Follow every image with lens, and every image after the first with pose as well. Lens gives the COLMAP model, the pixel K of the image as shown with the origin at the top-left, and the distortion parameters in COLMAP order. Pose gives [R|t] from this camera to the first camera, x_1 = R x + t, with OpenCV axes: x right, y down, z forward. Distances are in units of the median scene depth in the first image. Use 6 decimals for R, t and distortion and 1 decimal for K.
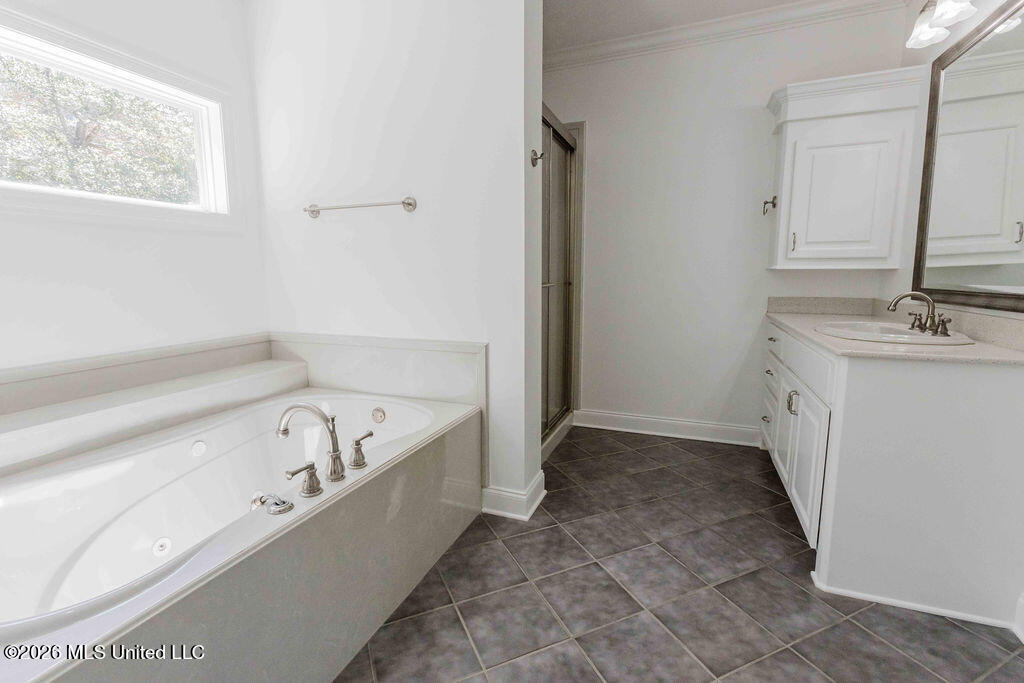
lens RADIAL K [[455.4, 0, 509.3], [0, 455.4, 337.3], [0, 0, 1]] dist [-0.023175, 0.010823]
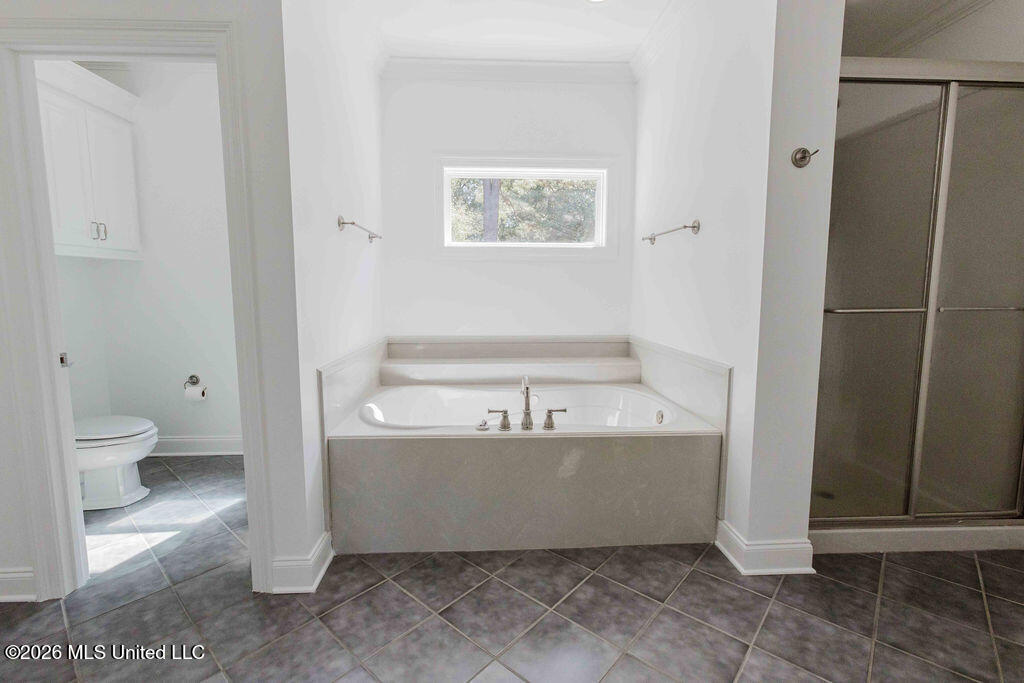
lens RADIAL K [[455.4, 0, 509.3], [0, 455.4, 337.3], [0, 0, 1]] dist [-0.023175, 0.010823]
pose [[0.419182, 0.102733, -0.902071, 0.798316], [-0.129493, 0.990185, 0.052594, -0.049766], [0.898620, 0.094766, 0.428371, 0.241684]]
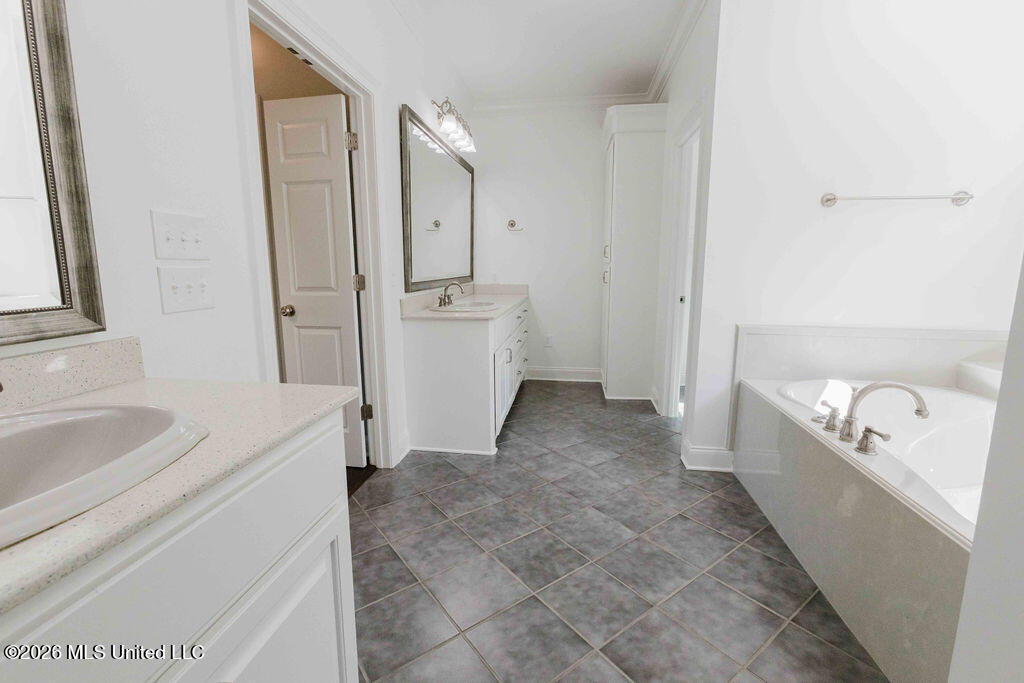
lens RADIAL K [[455.4, 0, 509.3], [0, 455.4, 337.3], [0, 0, 1]] dist [-0.023175, 0.010823]
pose [[-0.974216, 0.040904, -0.221879, 0.635299], [-0.026967, 0.955267, 0.294512, -0.233905], [0.224001, 0.292901, -0.929533, 1.587182]]
